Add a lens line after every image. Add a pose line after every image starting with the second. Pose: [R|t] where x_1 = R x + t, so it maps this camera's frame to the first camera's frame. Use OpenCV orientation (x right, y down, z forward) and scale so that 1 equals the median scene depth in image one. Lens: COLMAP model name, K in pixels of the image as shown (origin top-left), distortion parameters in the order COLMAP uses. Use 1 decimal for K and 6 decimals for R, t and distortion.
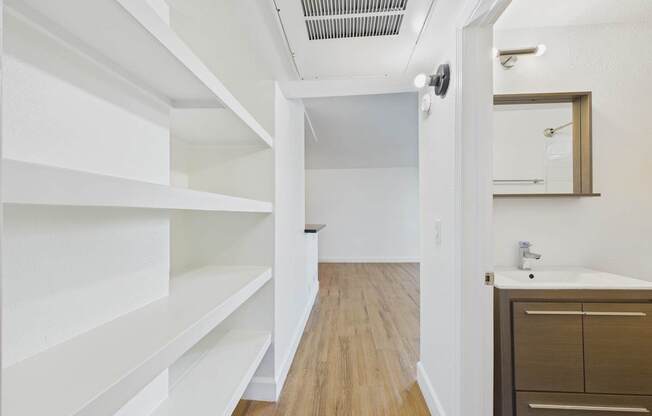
lens RADIAL K [[262.2, 0, 325.7], [0, 262.2, 210.2], [0, 0, 1]] dist [0.000598, -0.000109]
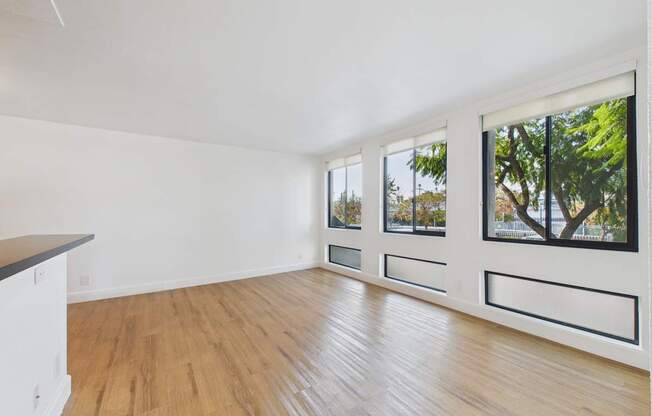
lens RADIAL K [[262.2, 0, 325.7], [0, 262.2, 210.2], [0, 0, 1]] dist [0.000598, -0.000109]
pose [[0.791510, 0.013305, 0.611011, 0.030874], [-0.015501, 0.999878, -0.001693, 0.010187], [-0.610960, -0.008131, 0.791620, 0.394509]]
